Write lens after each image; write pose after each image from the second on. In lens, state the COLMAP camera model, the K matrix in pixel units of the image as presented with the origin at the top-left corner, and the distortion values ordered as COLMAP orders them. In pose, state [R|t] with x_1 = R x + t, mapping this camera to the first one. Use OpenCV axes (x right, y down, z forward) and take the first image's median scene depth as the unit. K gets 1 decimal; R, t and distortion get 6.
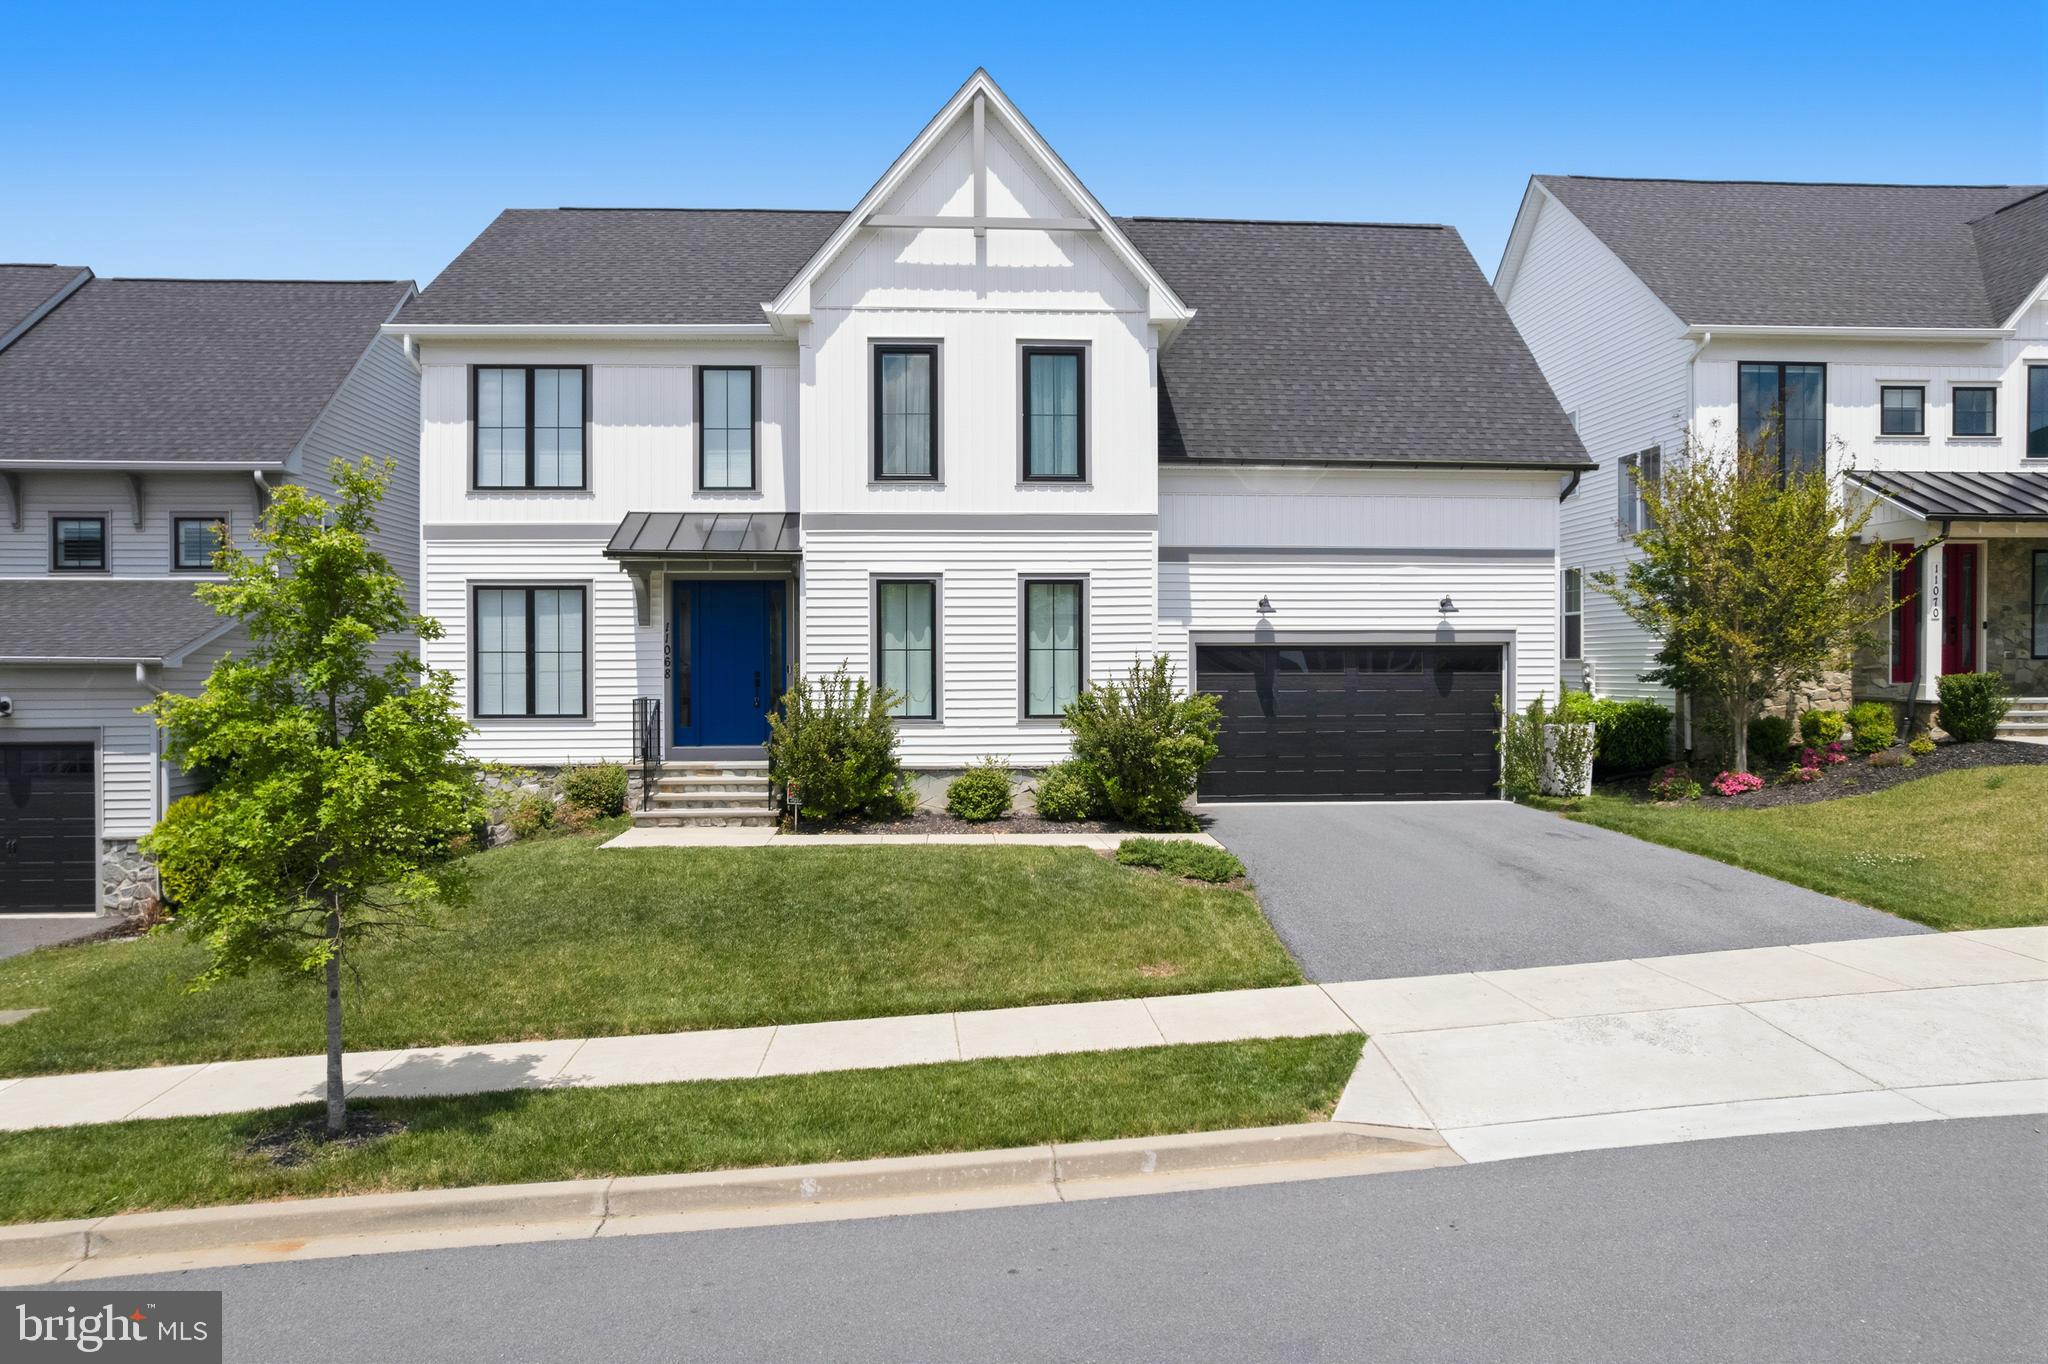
lens RADIAL K [[1311.8, 0, 1024.0], [0, 1311.8, 682.0], [0, 0, 1]] dist [-0.071916, 0.059143]
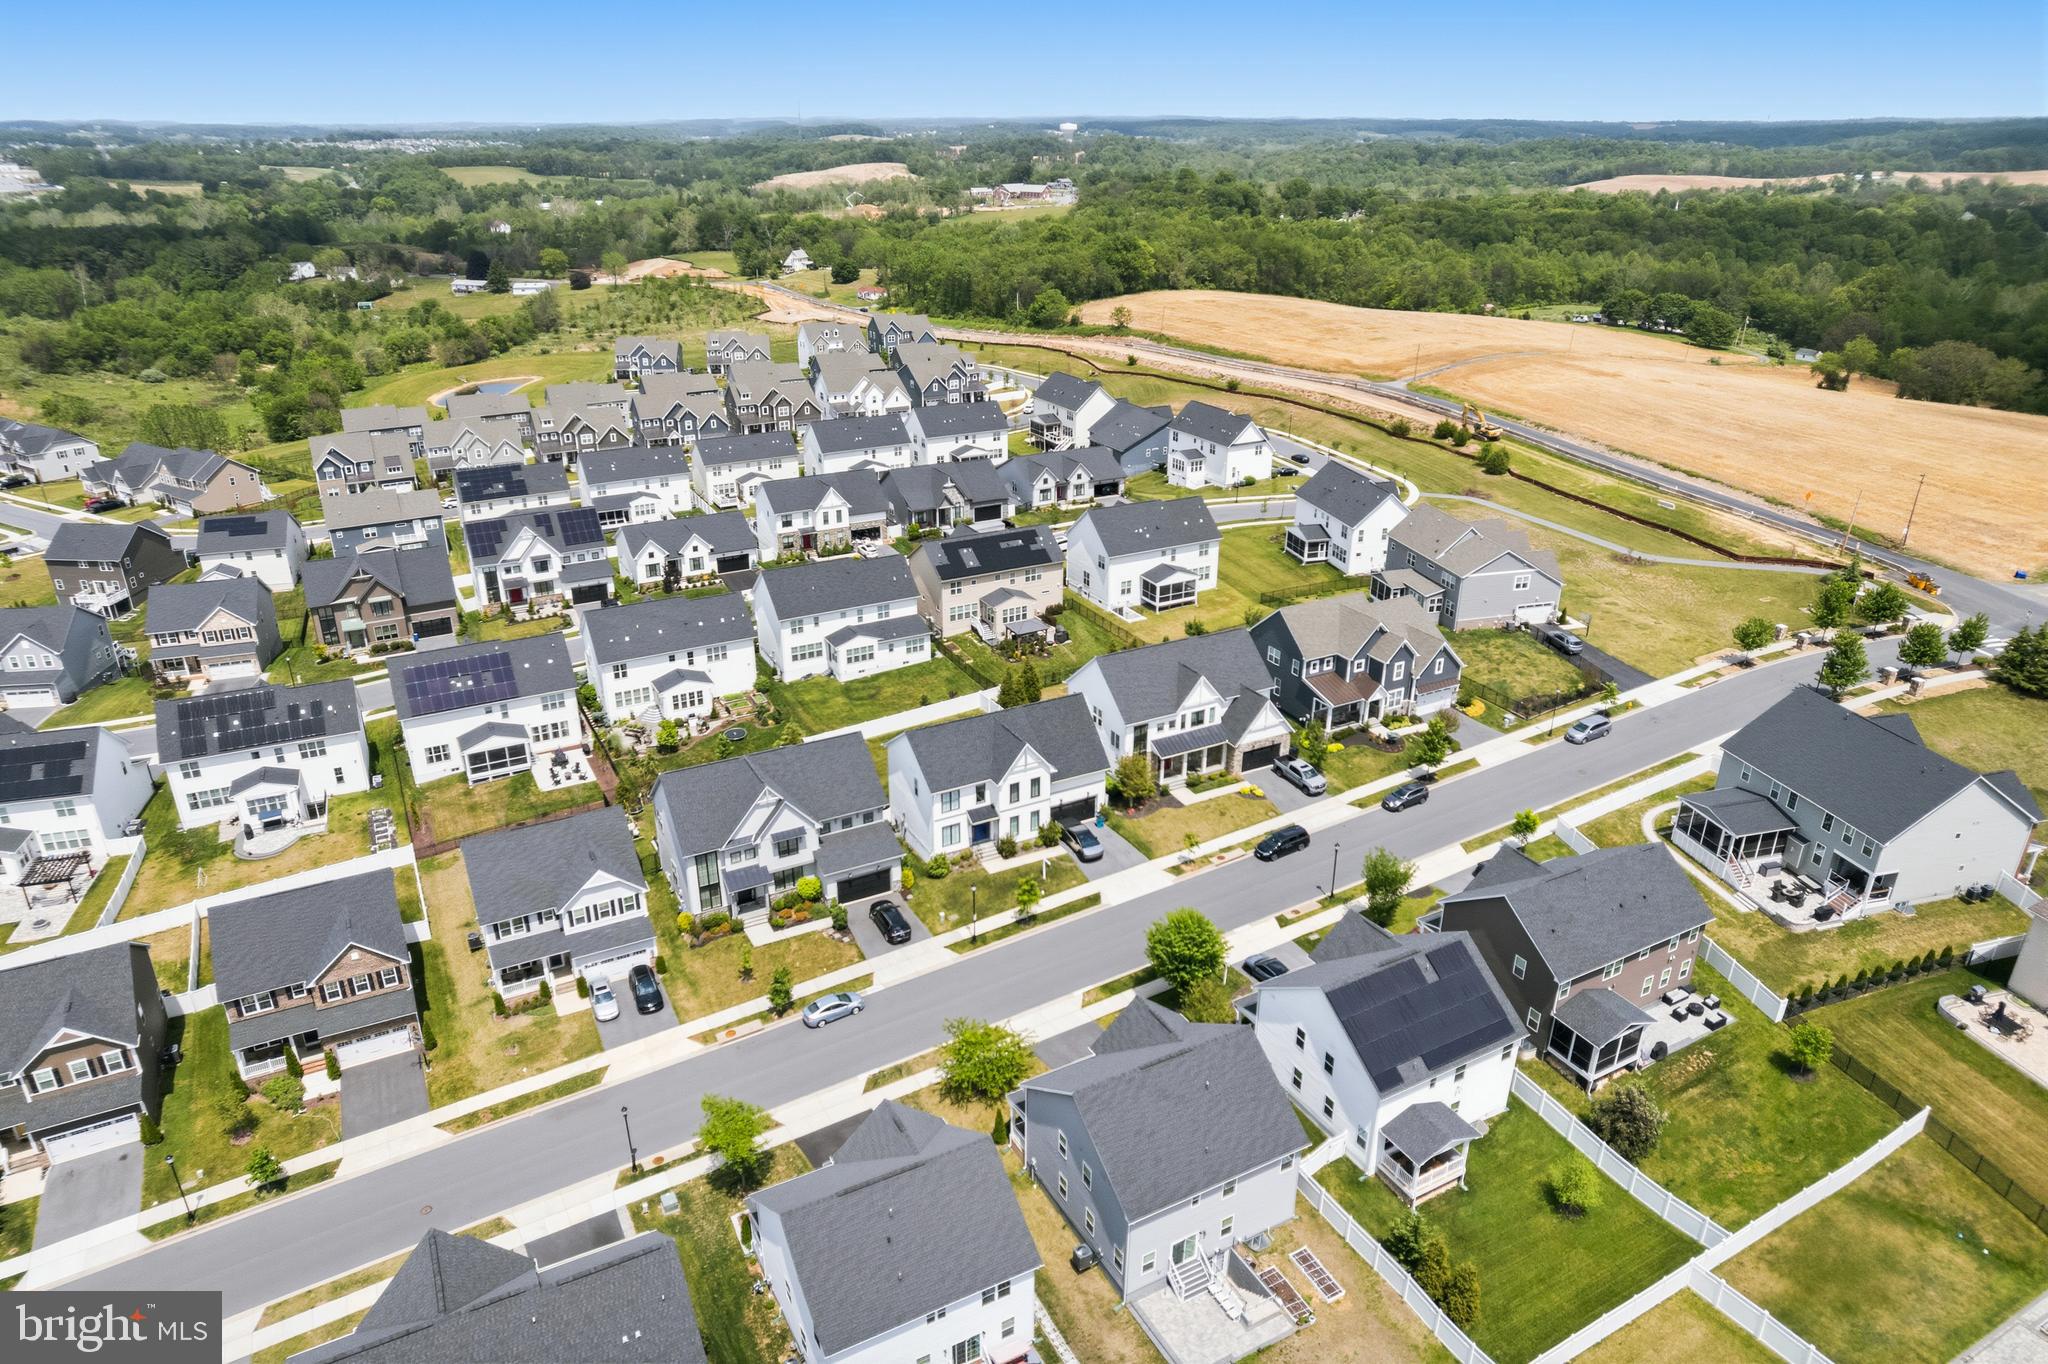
lens RADIAL K [[1311.8, 0, 1024.0], [0, 1311.8, 682.0], [0, 0, 1]] dist [-0.071916, 0.059143]
pose [[0.907339, -0.163581, 0.387269, -2.363643], [-0.001150, 0.920223, 0.391392, -3.110222], [-0.420398, -0.355570, 0.834767, -4.011544]]
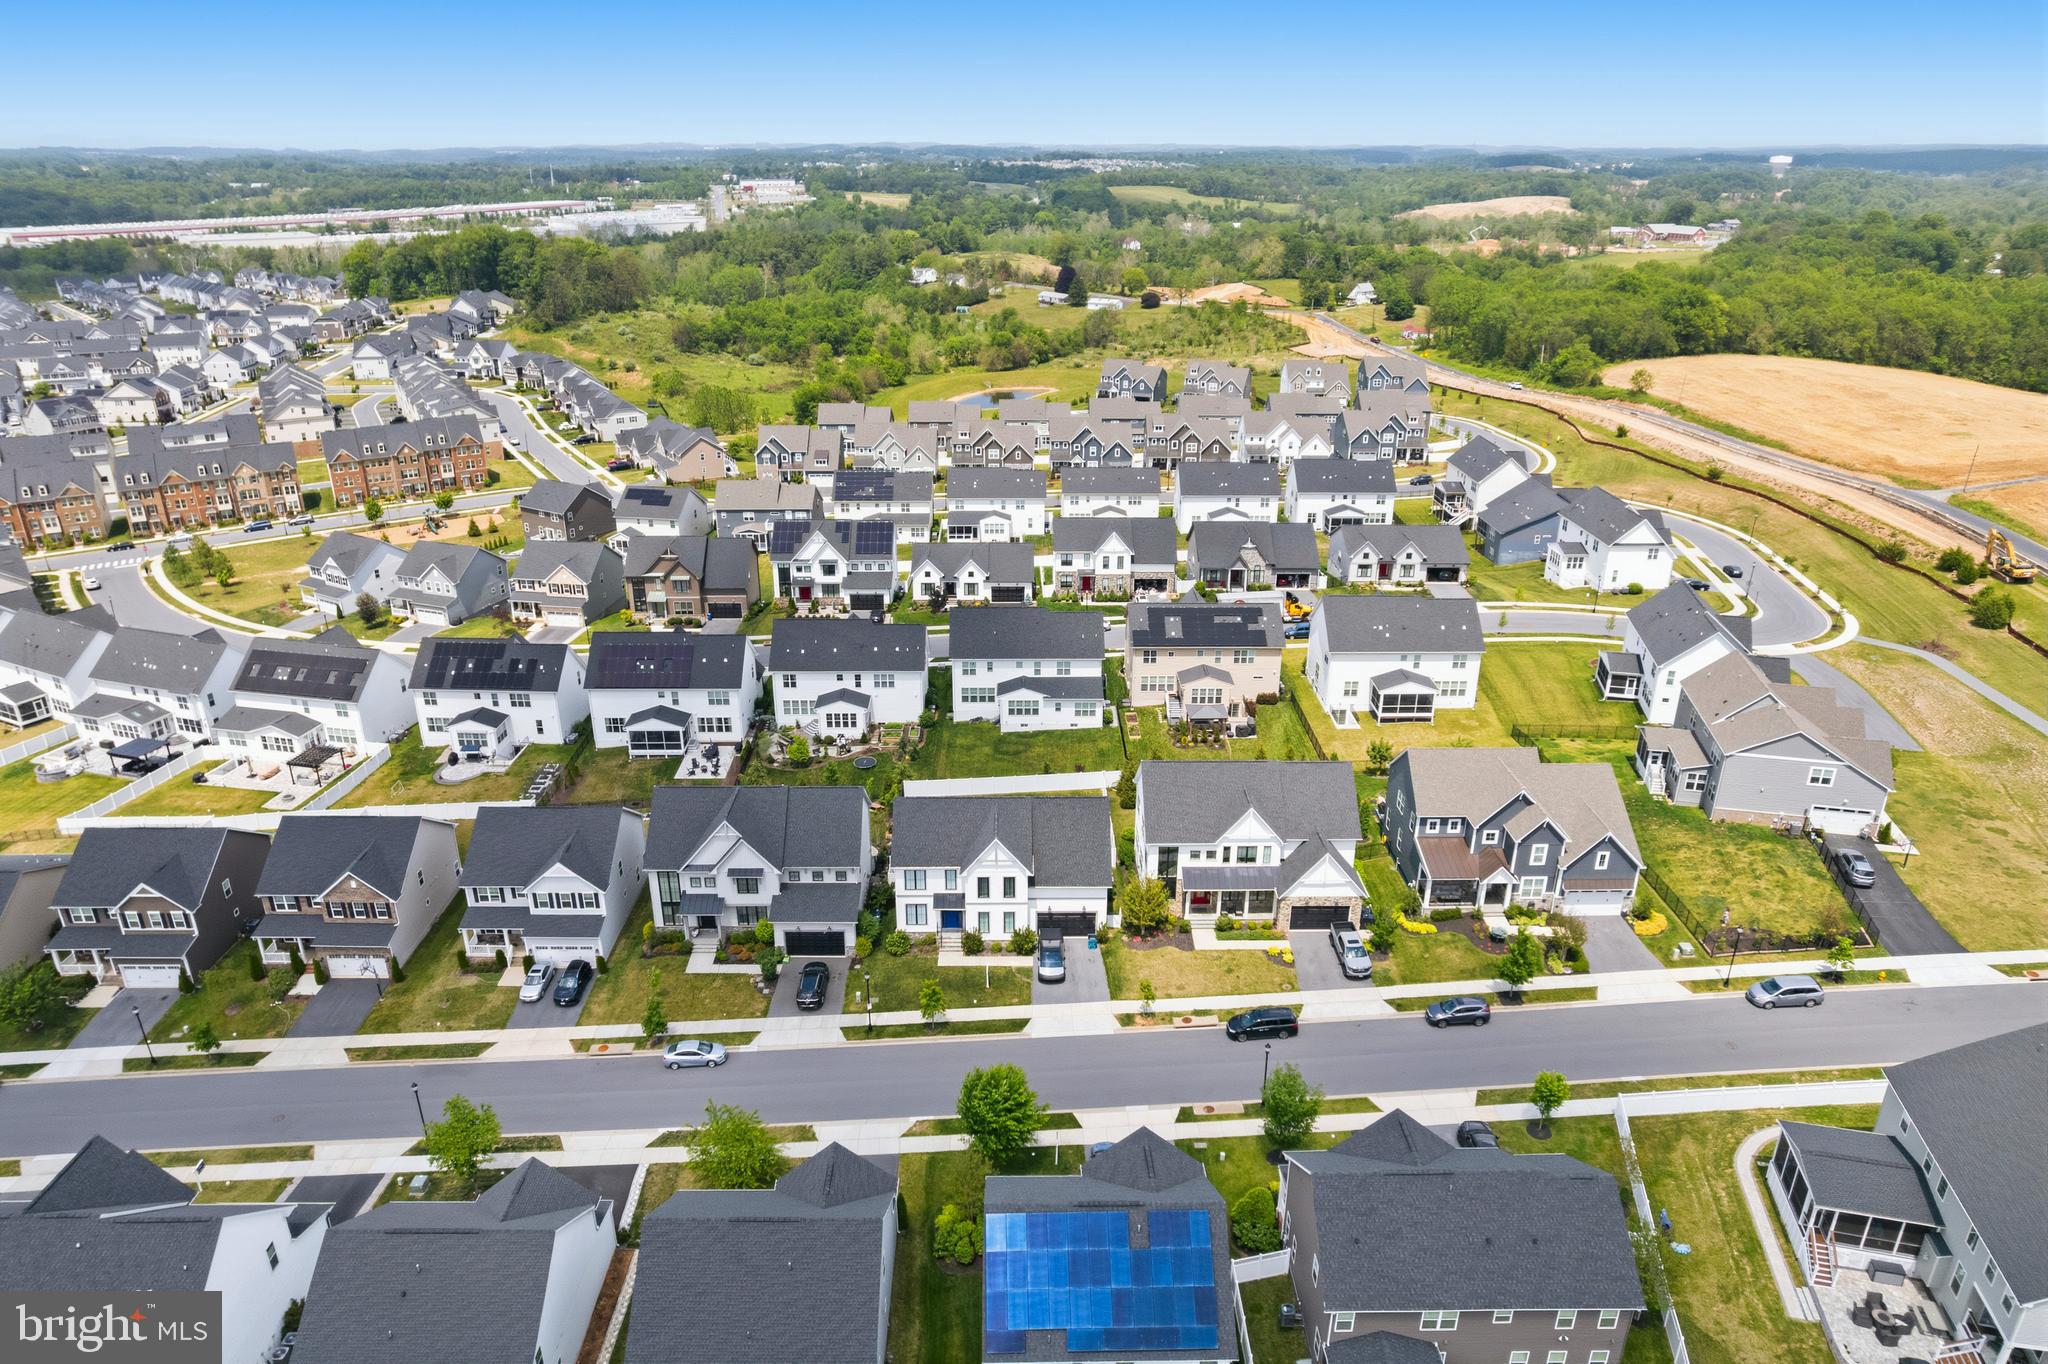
lens RADIAL K [[1311.8, 0, 1024.0], [0, 1311.8, 682.0], [0, 0, 1]] dist [-0.071916, 0.059143]
pose [[0.998614, 0.022777, -0.047438, 0.337383], [-0.003266, 0.926561, 0.376131, -3.187471], [0.052521, -0.375455, 0.925351, -3.951796]]
